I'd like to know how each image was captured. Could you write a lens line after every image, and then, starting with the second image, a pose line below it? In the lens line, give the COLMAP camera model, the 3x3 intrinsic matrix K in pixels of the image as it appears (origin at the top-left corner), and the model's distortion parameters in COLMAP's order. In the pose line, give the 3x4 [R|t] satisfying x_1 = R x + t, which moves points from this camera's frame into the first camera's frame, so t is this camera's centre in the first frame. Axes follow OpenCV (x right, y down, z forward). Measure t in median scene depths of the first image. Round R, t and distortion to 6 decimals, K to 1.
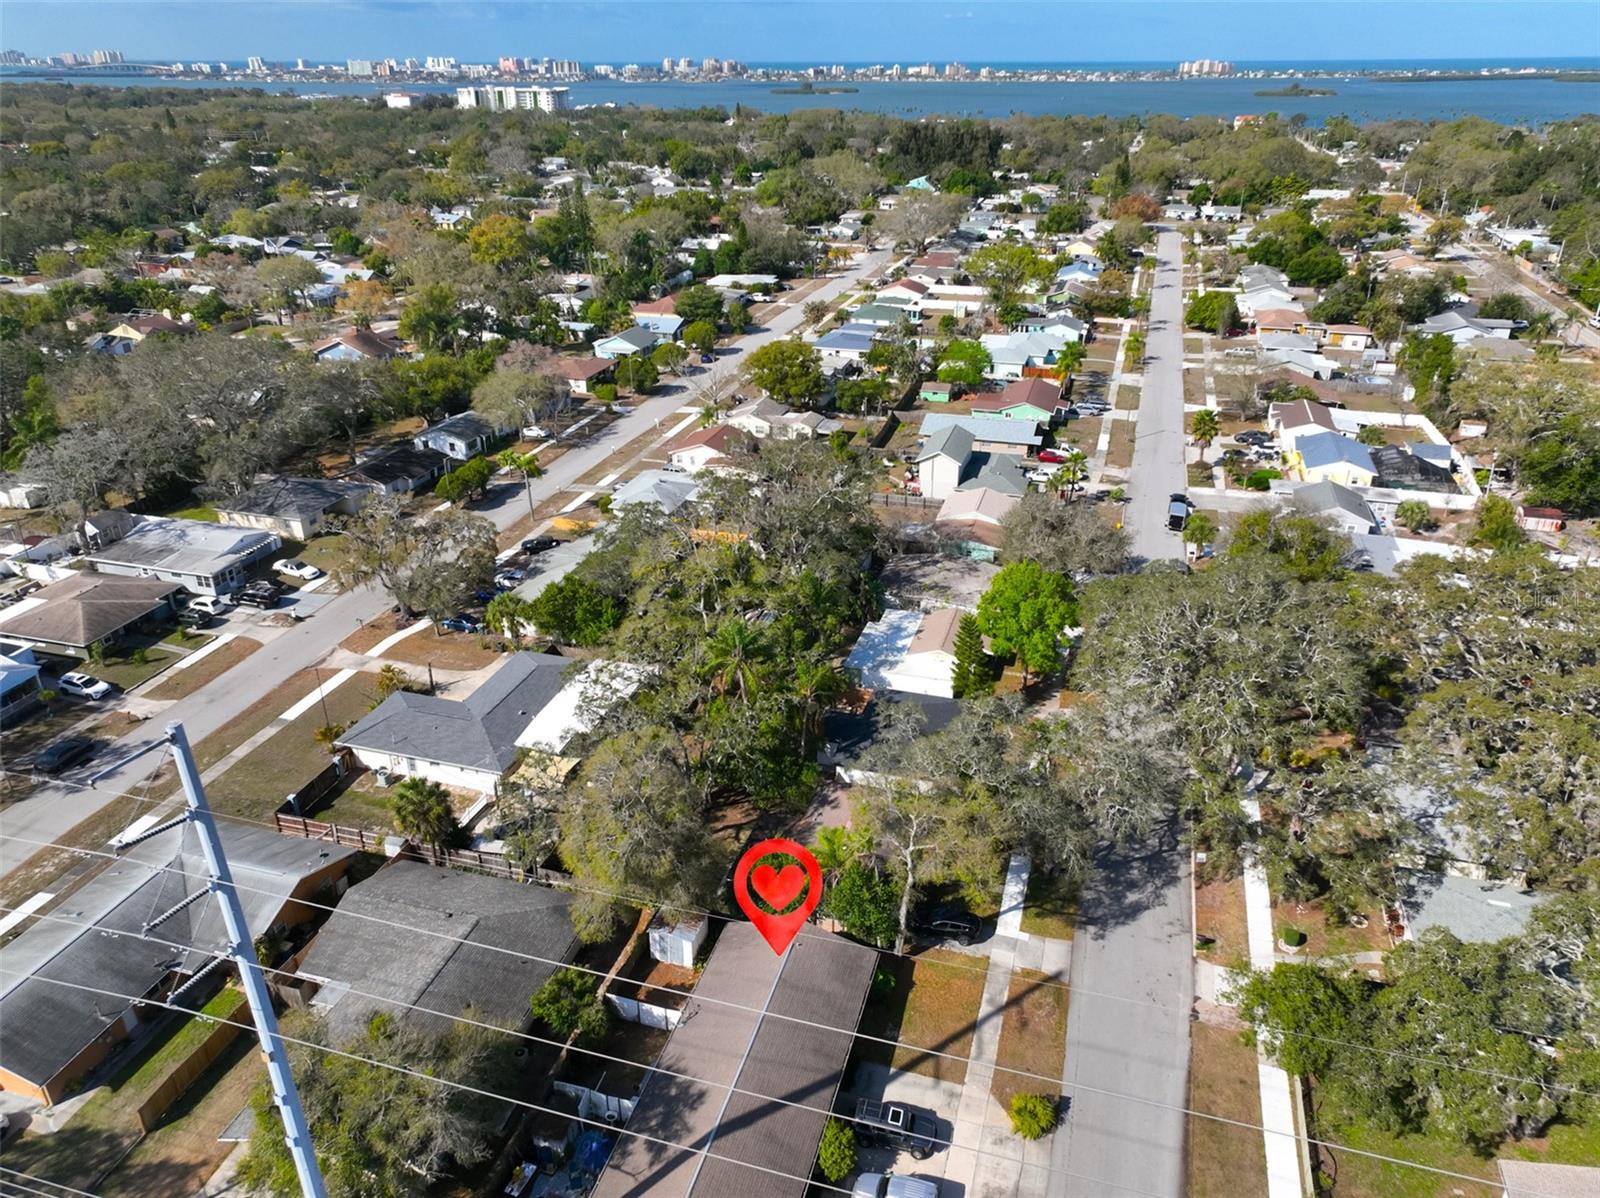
lens RADIAL K [[1117.4, 0, 806.5], [0, 1117.4, 594.6], [0, 0, 1]] dist [0.000130, 0.019558]
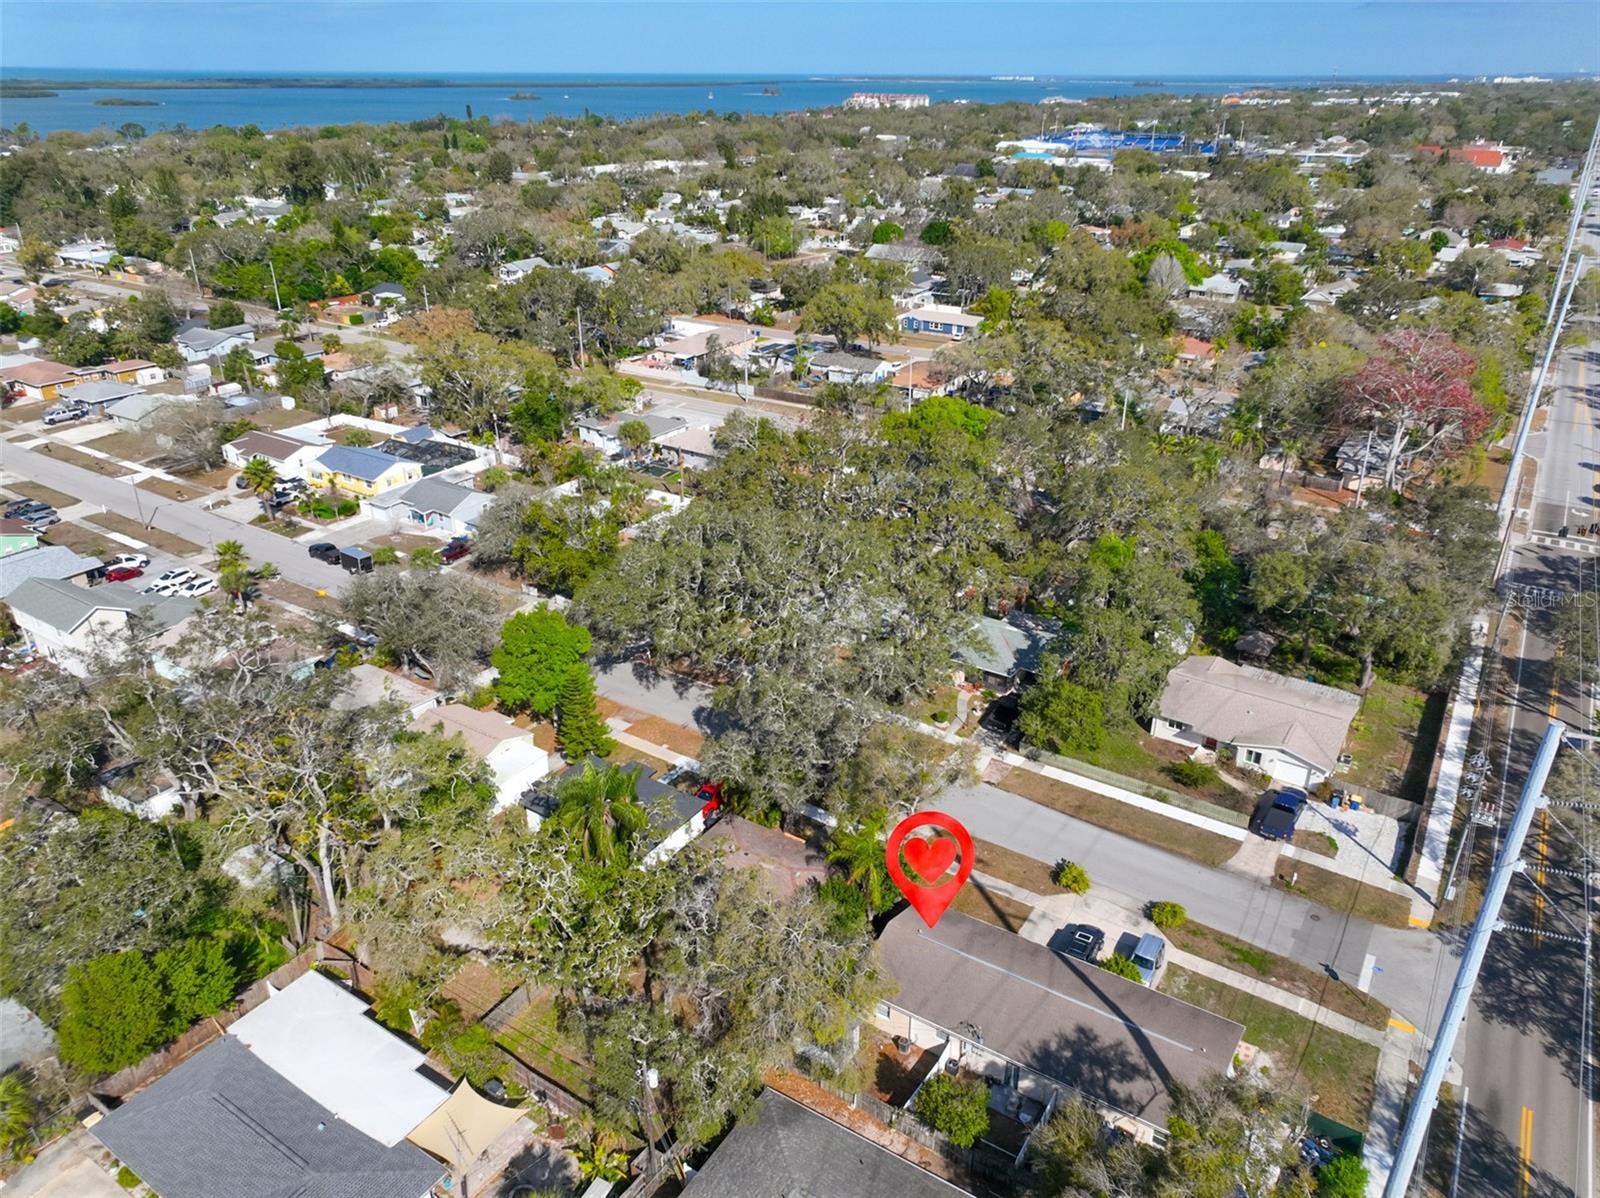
lens RADIAL K [[1117.4, 0, 806.5], [0, 1117.4, 594.6], [0, 0, 1]] dist [0.000130, 0.019558]
pose [[0.286673, -0.403493, 0.868914, -0.345933], [0.409348, 0.871608, 0.269692, -0.123837], [-0.866172, 0.278375, 0.415035, 0.232123]]
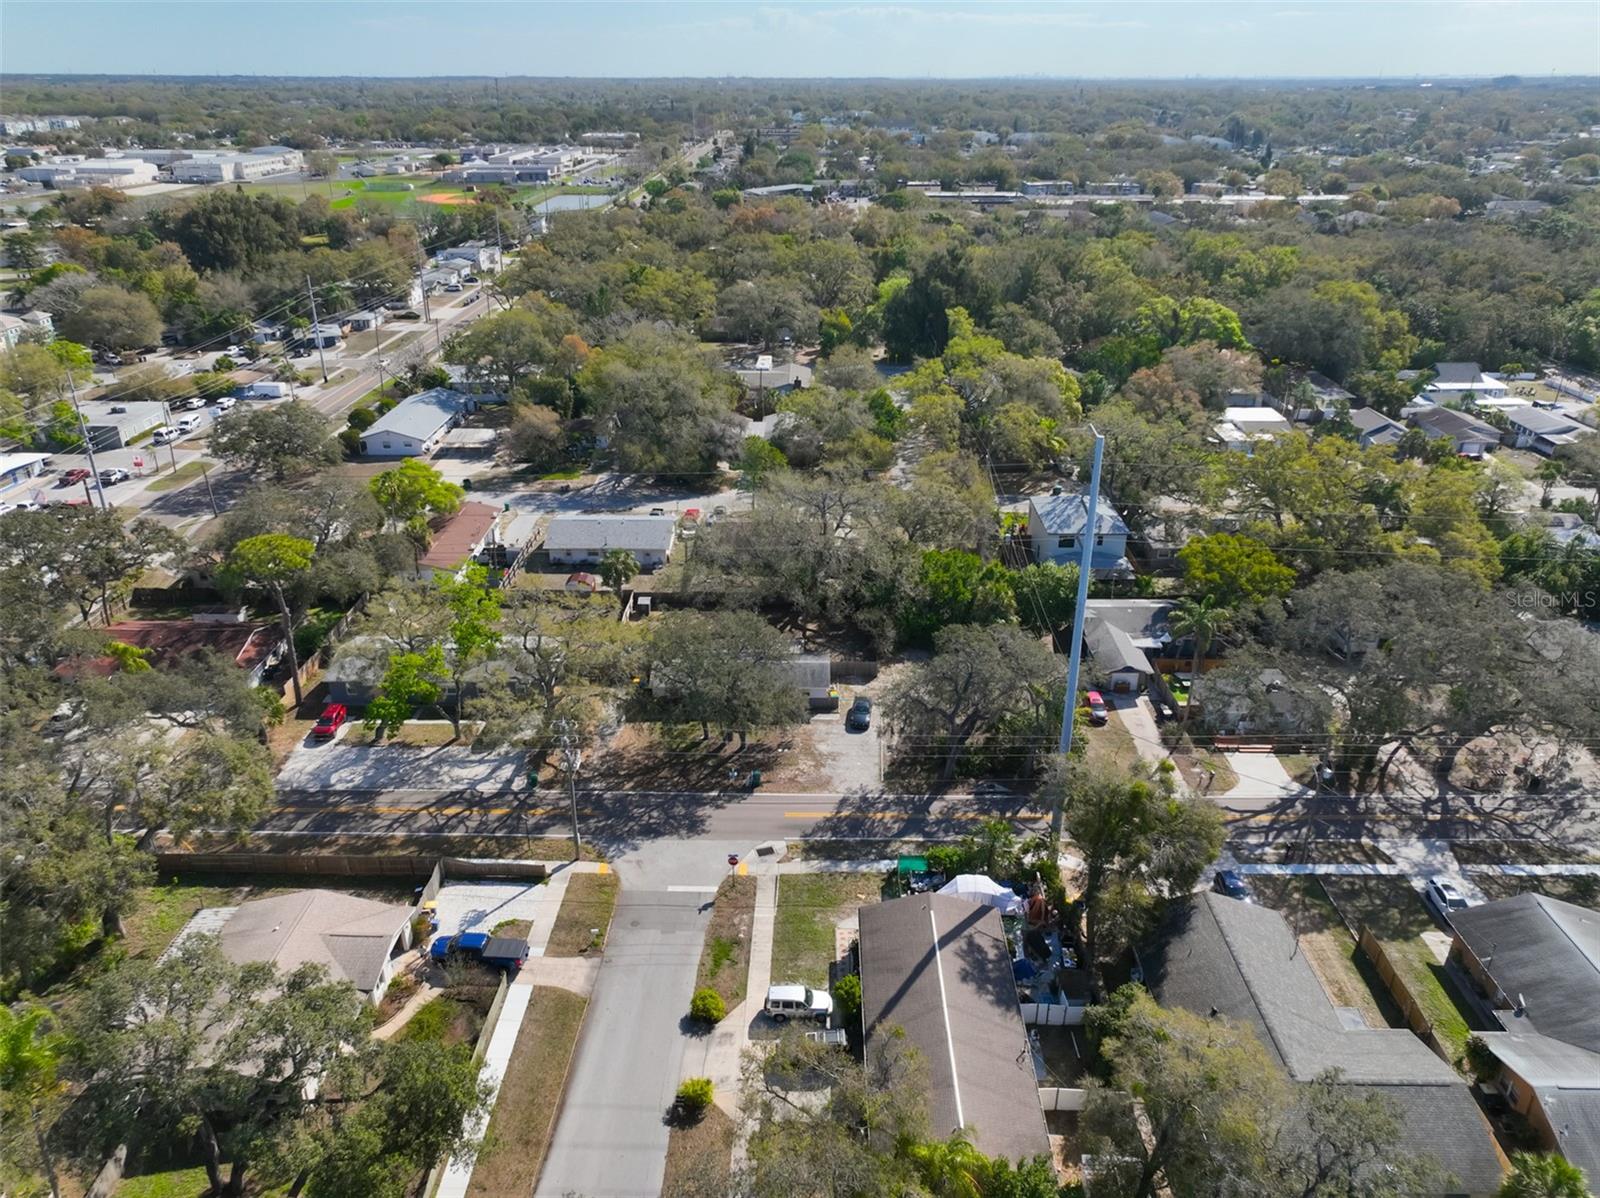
lens RADIAL K [[1117.4, 0, 806.5], [0, 1117.4, 594.6], [0, 0, 1]] dist [0.000130, 0.019558]
pose [[-0.964076, 0.113025, -0.240382, 0.113900], [-0.112573, 0.645821, 0.755144, -0.260781], [0.240594, 0.755077, -0.609896, 0.494333]]
